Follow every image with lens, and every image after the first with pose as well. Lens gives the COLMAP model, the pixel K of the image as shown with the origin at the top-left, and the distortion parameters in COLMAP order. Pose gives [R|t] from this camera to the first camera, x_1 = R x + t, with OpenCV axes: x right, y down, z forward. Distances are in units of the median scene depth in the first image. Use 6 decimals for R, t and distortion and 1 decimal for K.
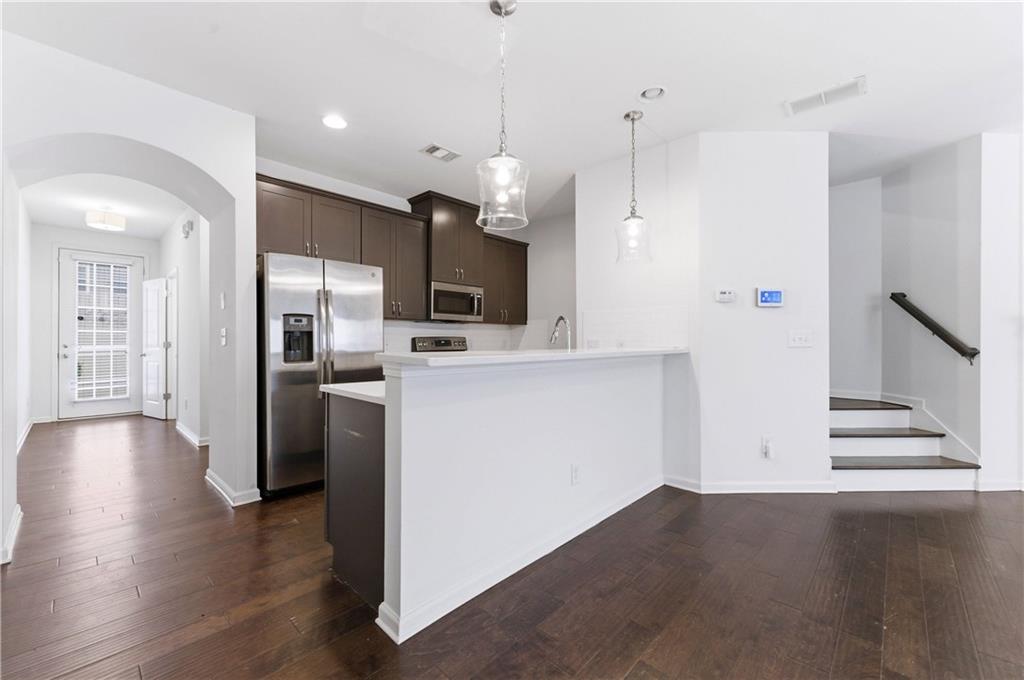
lens RADIAL K [[417.5, 0, 505.6], [0, 417.5, 344.0], [0, 0, 1]] dist [-0.000126, 0.000077]
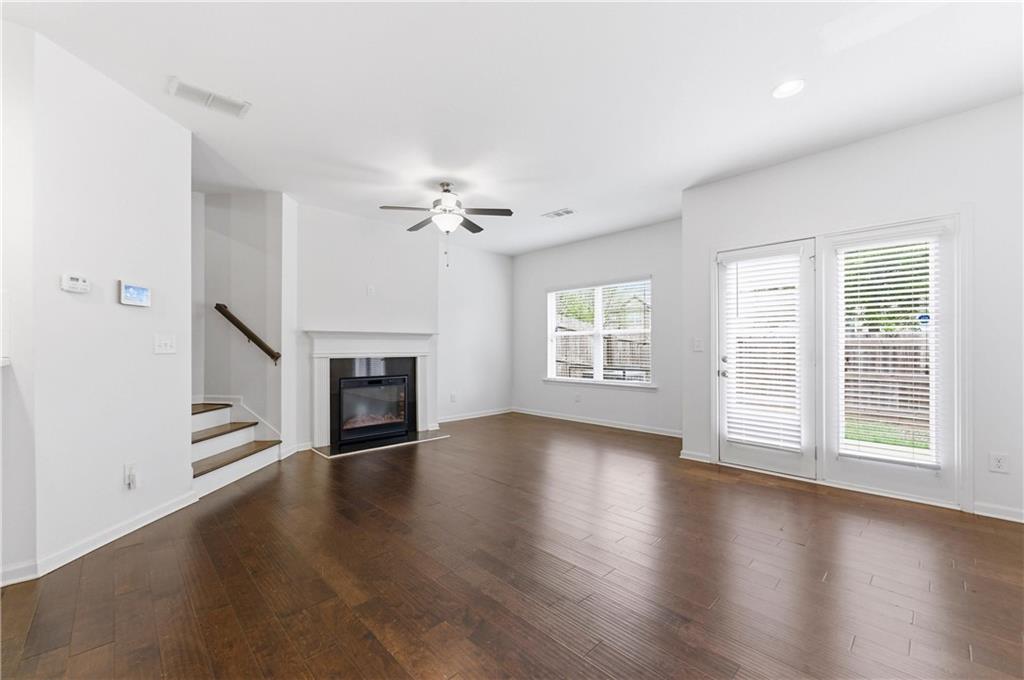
lens RADIAL K [[406.3, 0, 509.4], [0, 406.3, 346.7], [0, 0, 1]] dist [-0.000793, 0.000042]
pose [[0.051840, 0.003152, 0.998650, -0.108352], [0.005221, 0.999980, -0.003427, -0.000421], [-0.998642, 0.005392, 0.051823, 0.175318]]
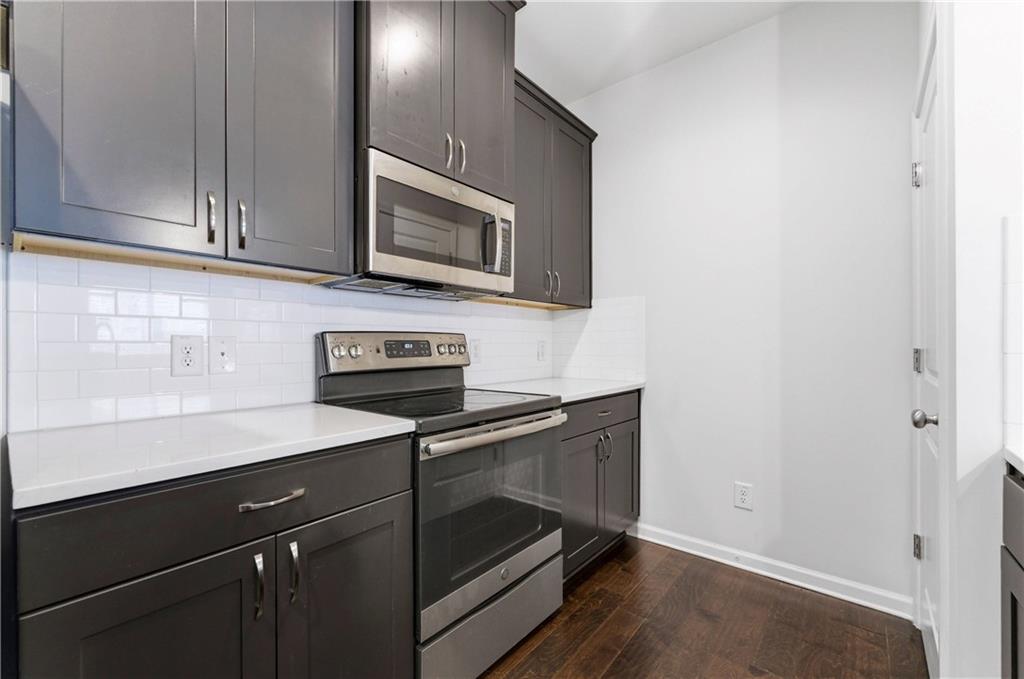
lens RADIAL K [[417.5, 0, 505.6], [0, 417.5, 343.5], [0, 0, 1]] dist [-0.000126, 0.000077]
pose [[0.998198, -0.001365, 0.059995, -0.105225], [0.001899, 0.999959, -0.008854, -0.003622], [-0.059980, 0.008952, 0.998159, 0.756877]]
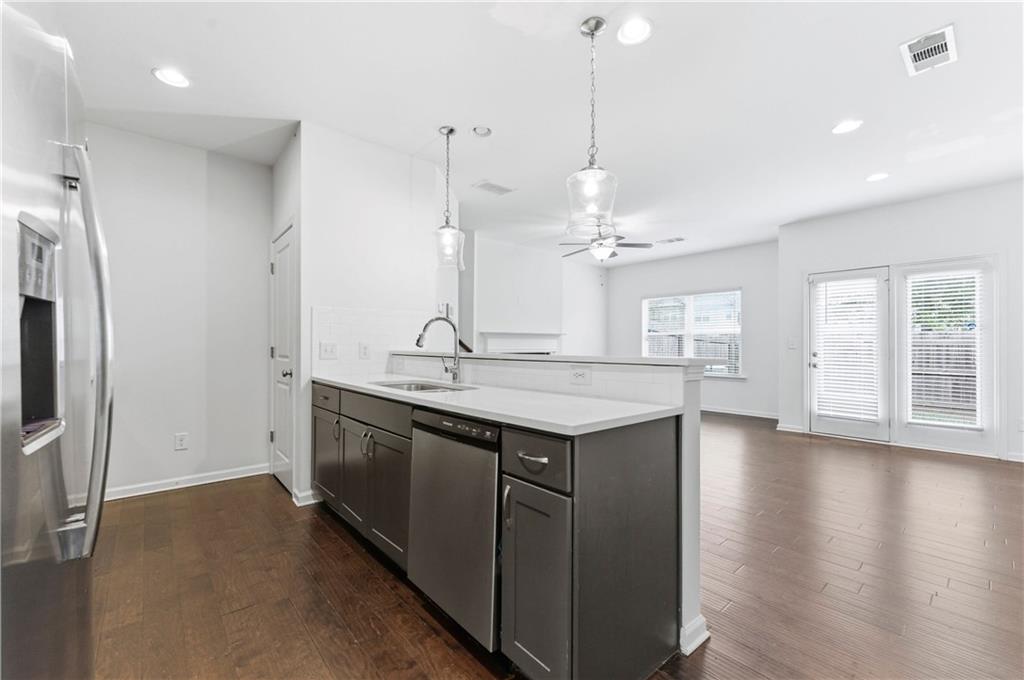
lens RADIAL K [[417.5, 0, 505.6], [0, 417.5, 344.0], [0, 0, 1]] dist [-0.000126, 0.000077]
pose [[0.104233, 0.003986, 0.994545, -0.527247], [0.003169, 0.999986, -0.004339, -0.002243], [-0.994548, 0.003604, 0.104219, 0.544193]]
